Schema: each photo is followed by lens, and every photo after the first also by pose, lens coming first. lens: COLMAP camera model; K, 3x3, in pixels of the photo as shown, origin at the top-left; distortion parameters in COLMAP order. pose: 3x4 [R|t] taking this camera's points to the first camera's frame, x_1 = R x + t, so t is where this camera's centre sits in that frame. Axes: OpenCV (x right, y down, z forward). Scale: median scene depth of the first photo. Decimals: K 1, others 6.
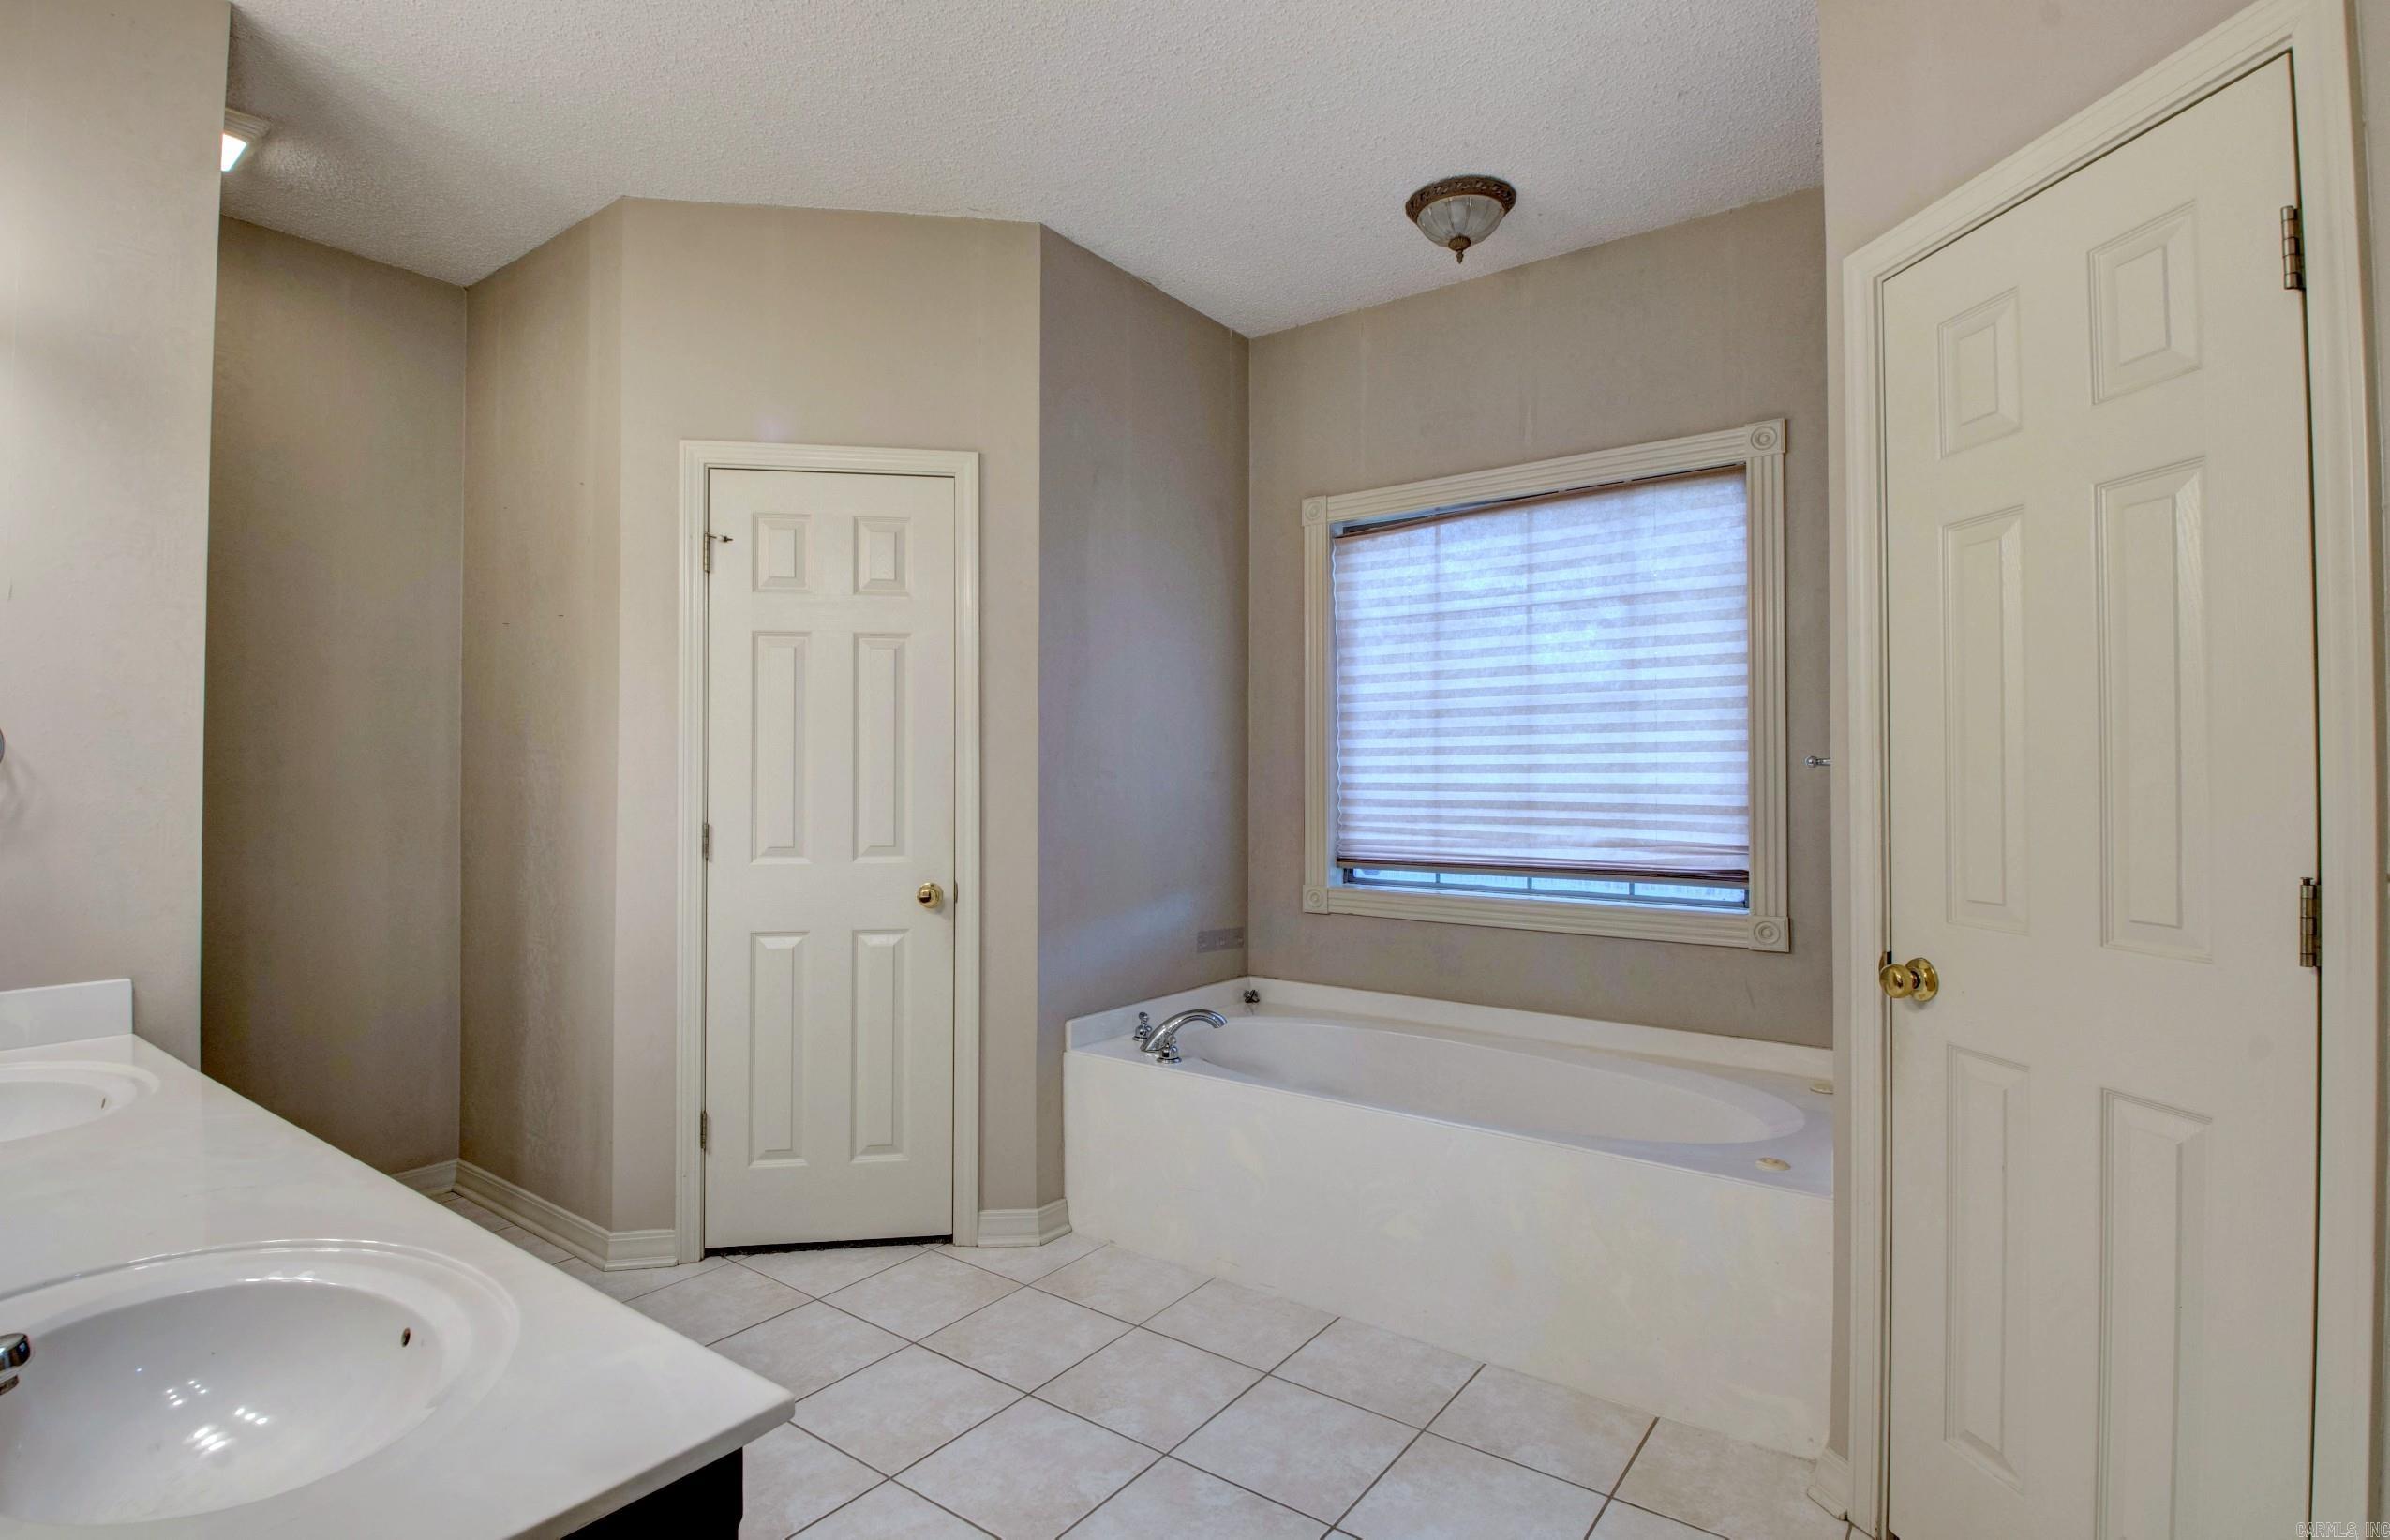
lens RADIAL K [[1123.3, 0, 1198.5], [0, 1123.3, 770.4], [0, 0, 1]] dist [-0.002024, -0.013780]
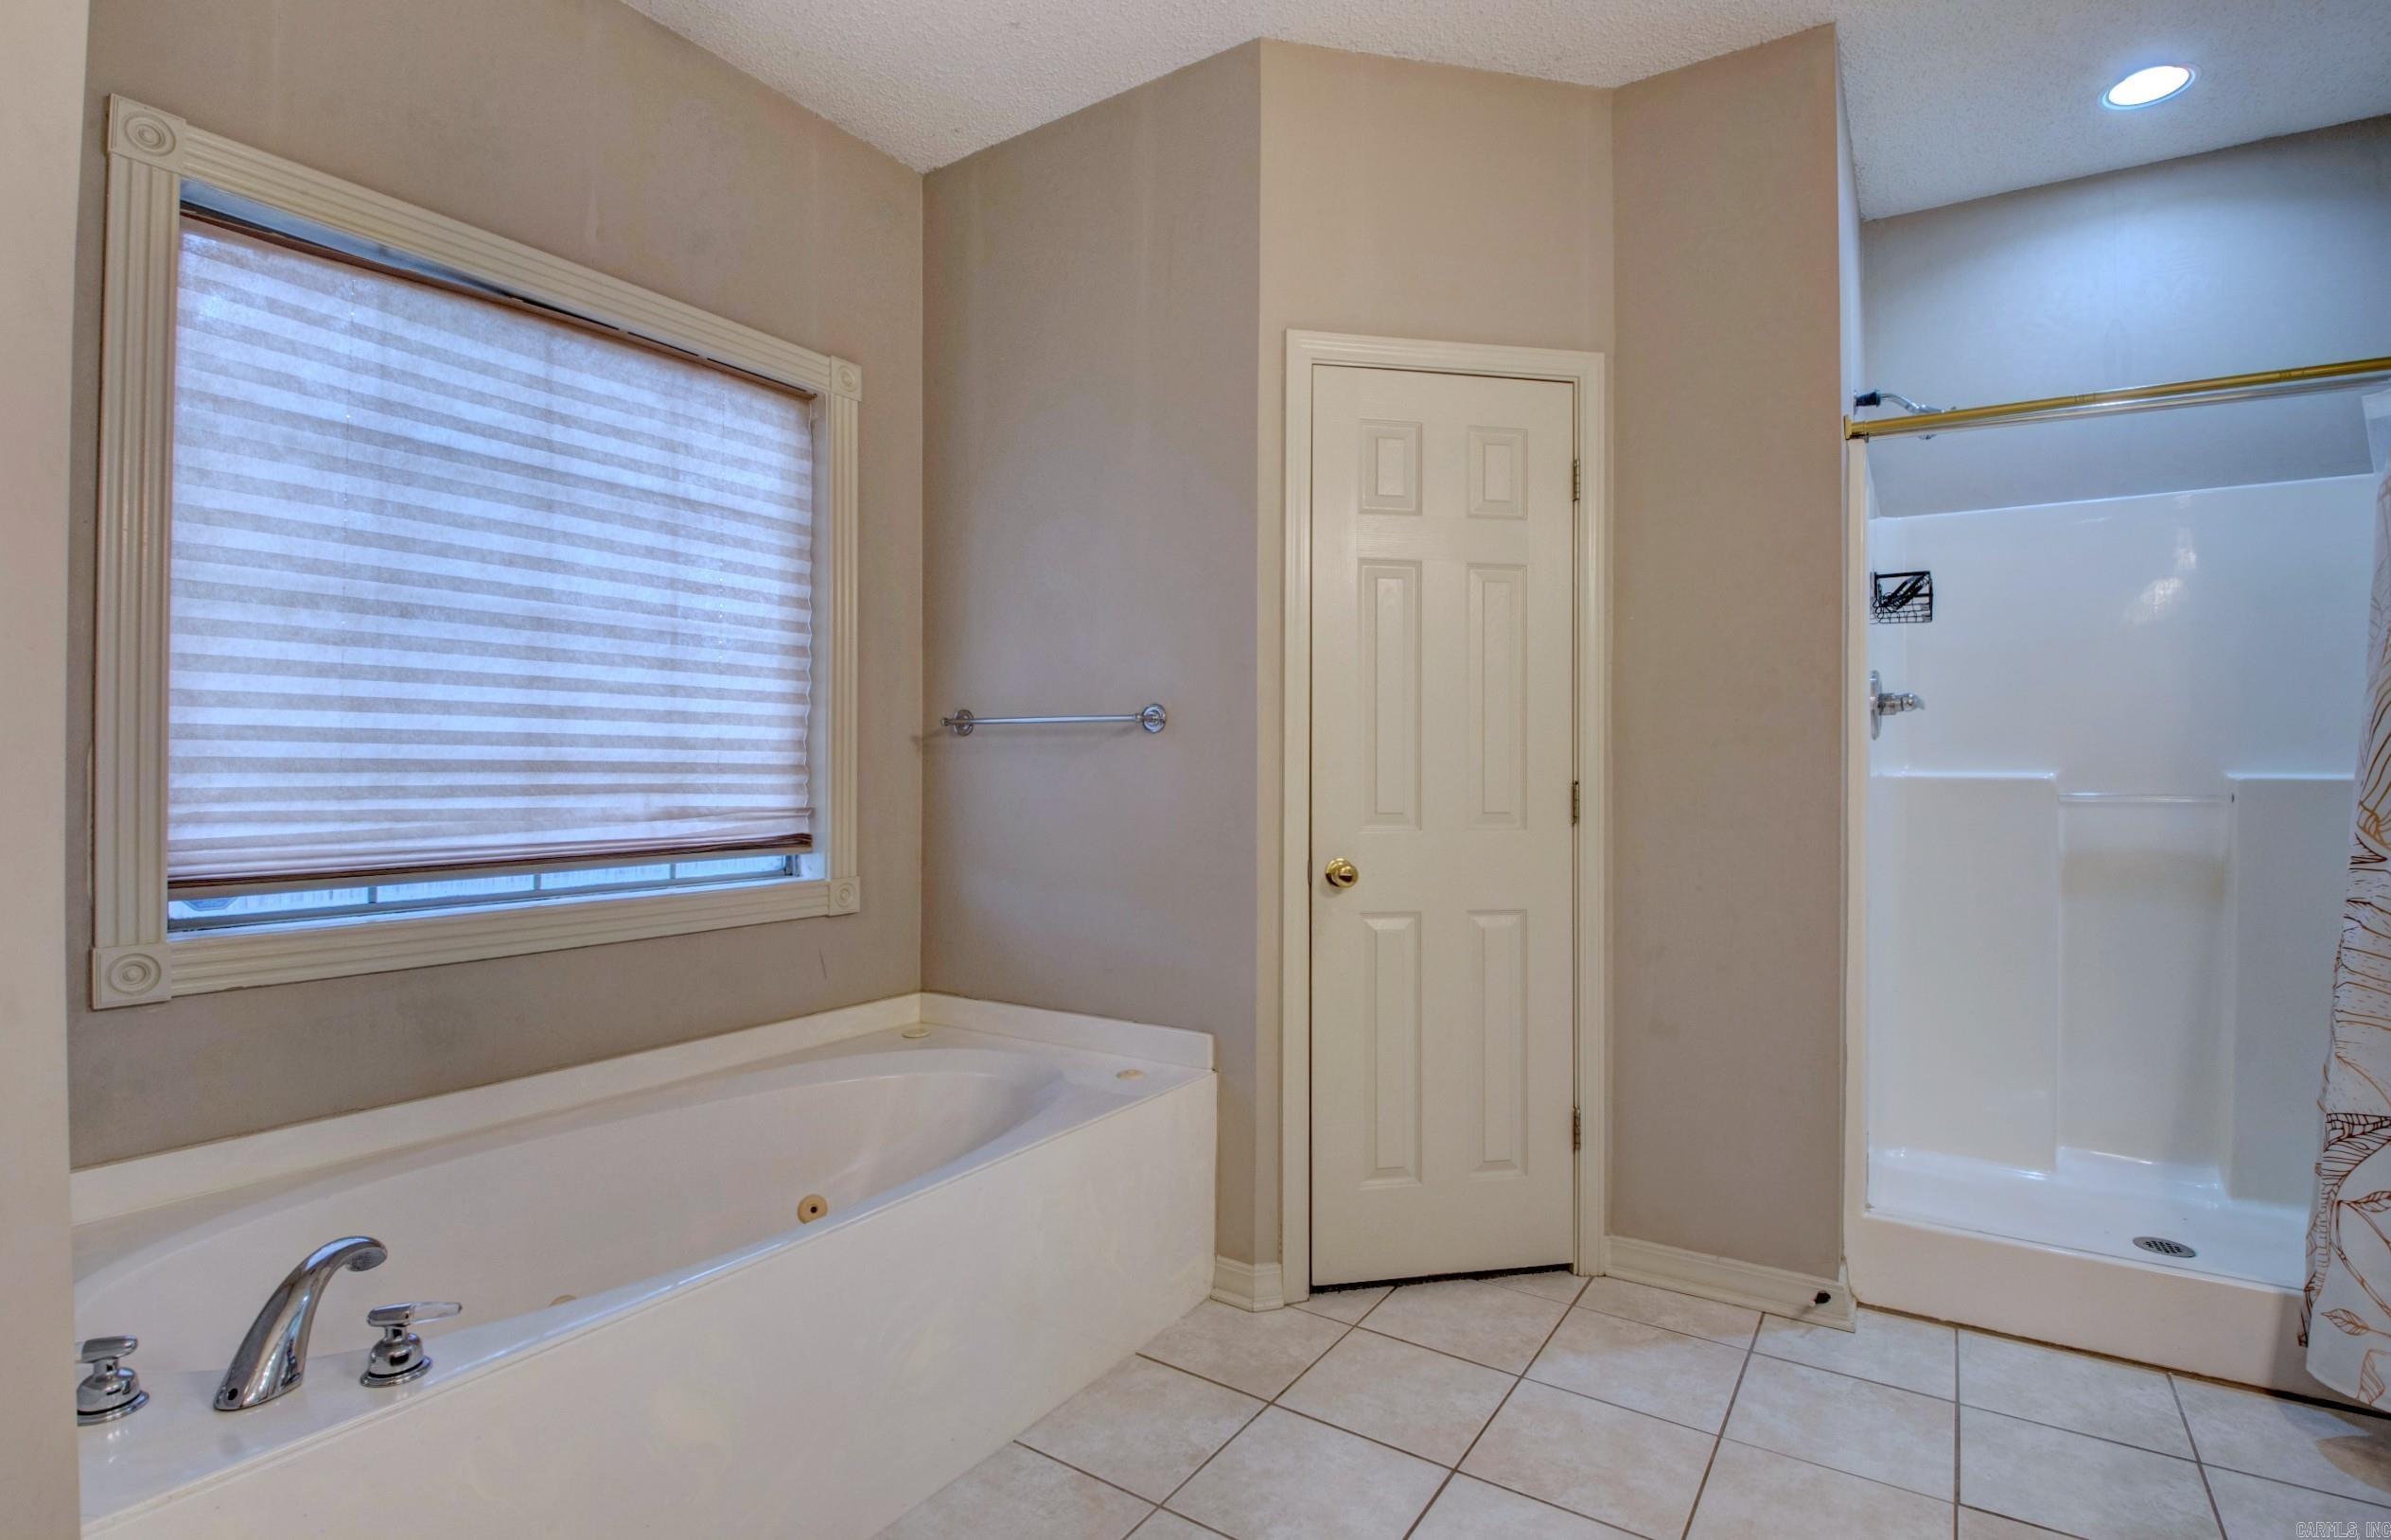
lens RADIAL K [[1123.6, 0, 1177.6], [0, 1123.6, 763.5], [0, 0, 1]] dist [-0.002024, -0.013780]
pose [[-0.033351, 0.005882, 0.999426, -0.405535], [-0.006043, 0.999963, -0.006087, 0.031925], [-0.999425, -0.006243, -0.033314, 0.661144]]
